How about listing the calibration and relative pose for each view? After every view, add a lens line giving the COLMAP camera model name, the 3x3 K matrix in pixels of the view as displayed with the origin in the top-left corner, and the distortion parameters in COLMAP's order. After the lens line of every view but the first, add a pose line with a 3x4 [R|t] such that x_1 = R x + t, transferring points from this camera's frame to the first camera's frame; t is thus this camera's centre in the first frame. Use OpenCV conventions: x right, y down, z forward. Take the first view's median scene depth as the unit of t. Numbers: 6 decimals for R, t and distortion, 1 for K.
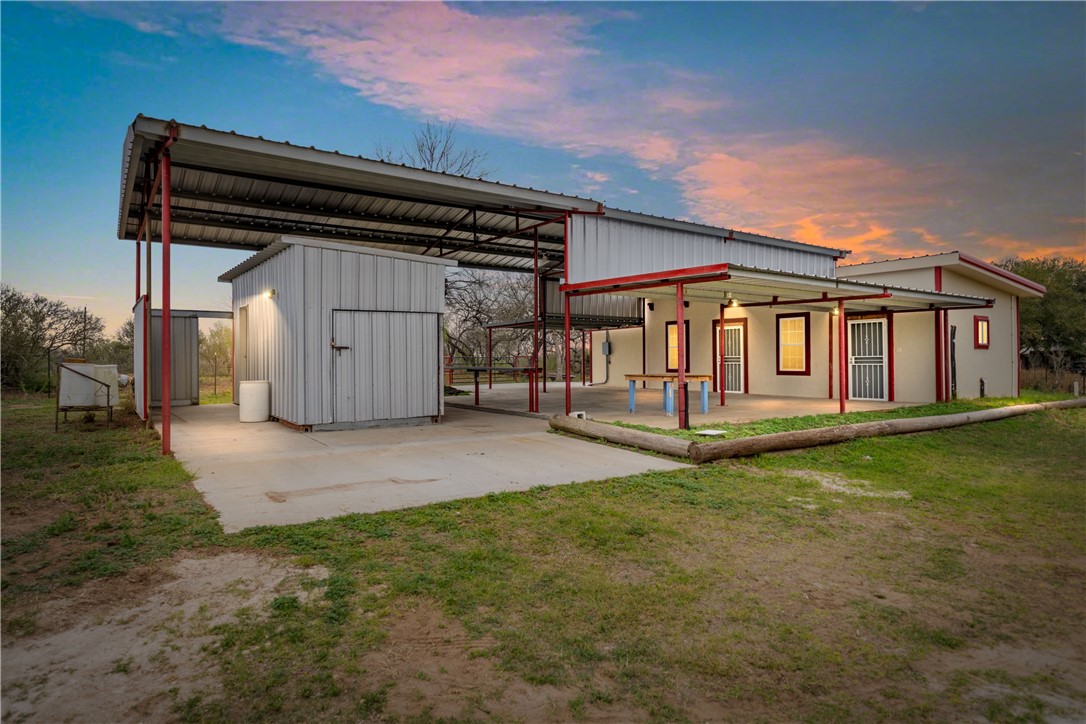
lens RADIAL K [[623.1, 0, 544.0], [0, 623.1, 340.0], [0, 0, 1]] dist [-0.000279, -0.000039]
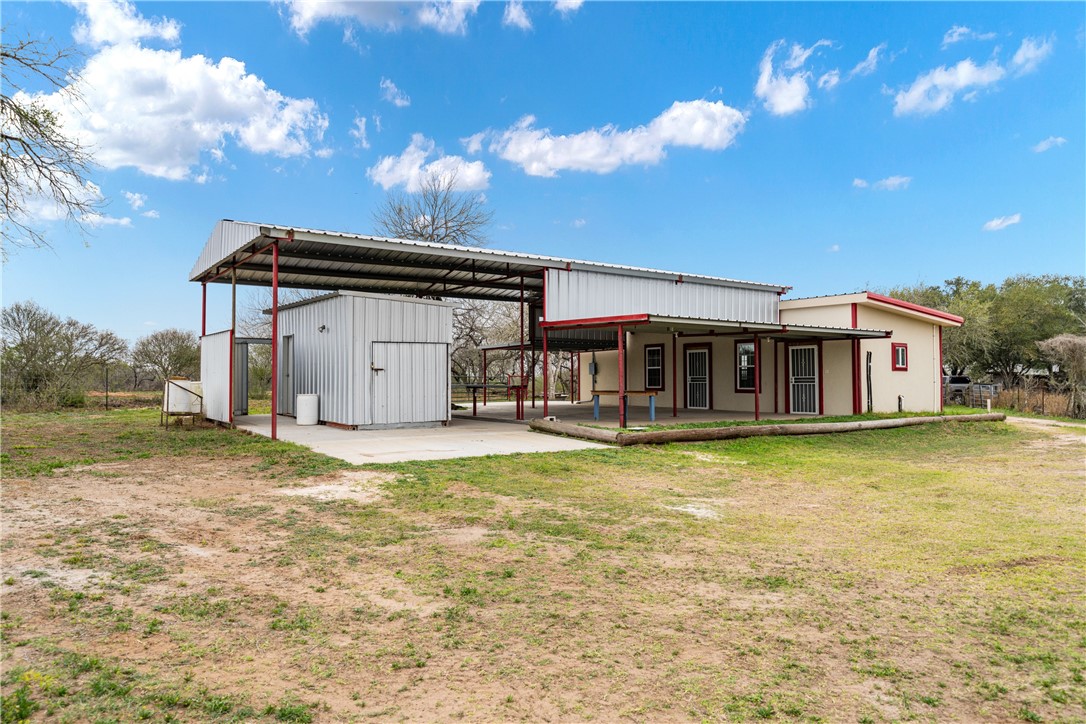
lens RADIAL K [[769.2, 0, 545.7], [0, 769.2, 354.5], [0, 0, 1]] dist [0.002463, 0.000431]
pose [[0.999989, 0.003032, -0.003489, 0.037807], [-0.003035, 0.999995, -0.000906, -0.015326], [0.003486, 0.000916, 0.999994, -0.527338]]
